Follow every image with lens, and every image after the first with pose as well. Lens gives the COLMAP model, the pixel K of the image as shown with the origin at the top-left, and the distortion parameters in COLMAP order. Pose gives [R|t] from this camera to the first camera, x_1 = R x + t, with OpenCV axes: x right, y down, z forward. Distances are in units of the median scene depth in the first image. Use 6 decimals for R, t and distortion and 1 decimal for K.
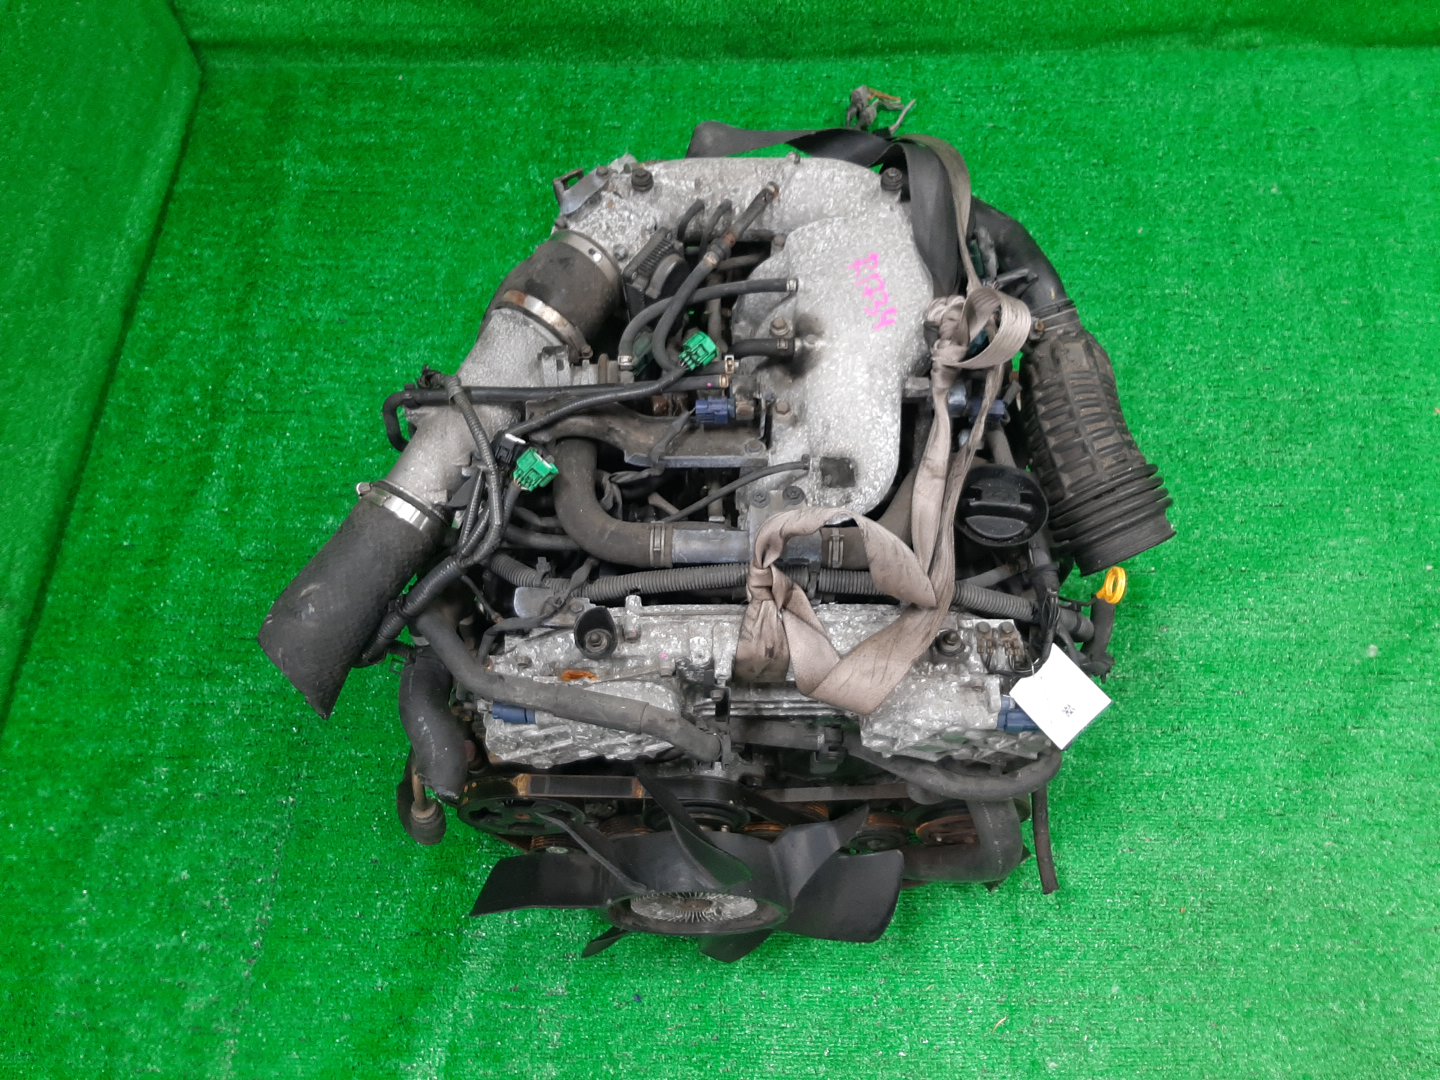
lens RADIAL K [[1109.3, 0, 722.3], [0, 1109.3, 543.5], [0, 0, 1]] dist [0.027885, -0.038912]
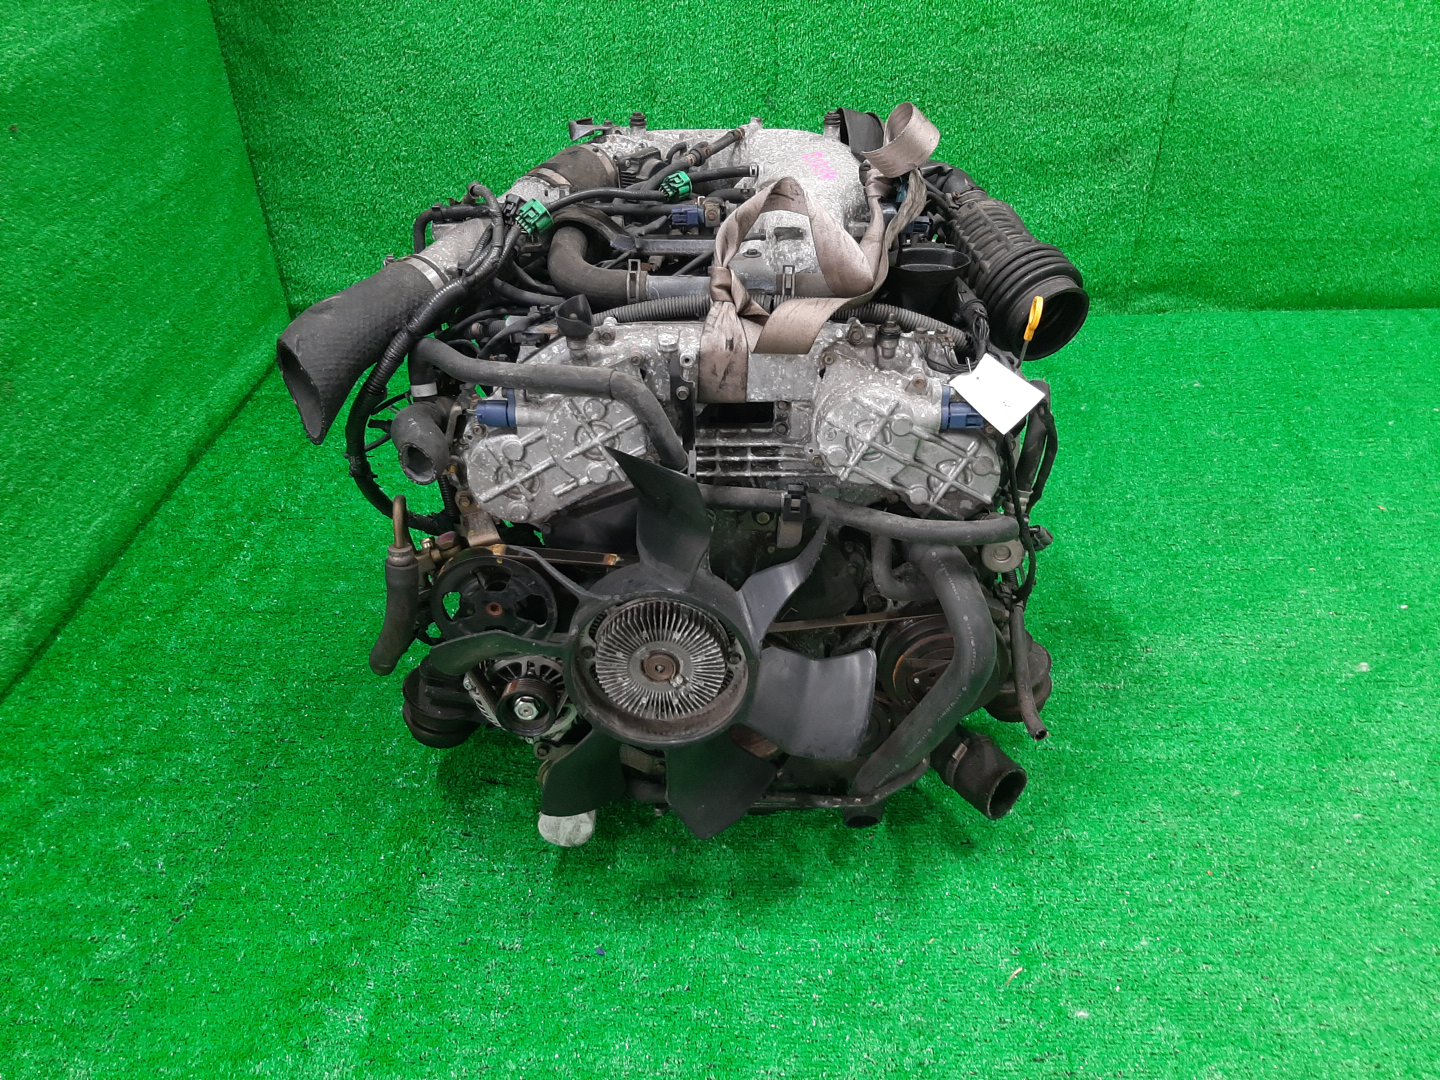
lens RADIAL K [[1109.3, 0, 715.8], [0, 1109.3, 546.1], [0, 0, 1]] dist [0.027885, -0.038912]
pose [[0.999636, -0.000400, -0.026973, 0.051304], [-0.012370, 0.881769, -0.471520, 0.702539], [0.023973, 0.471682, 0.881443, 0.094192]]
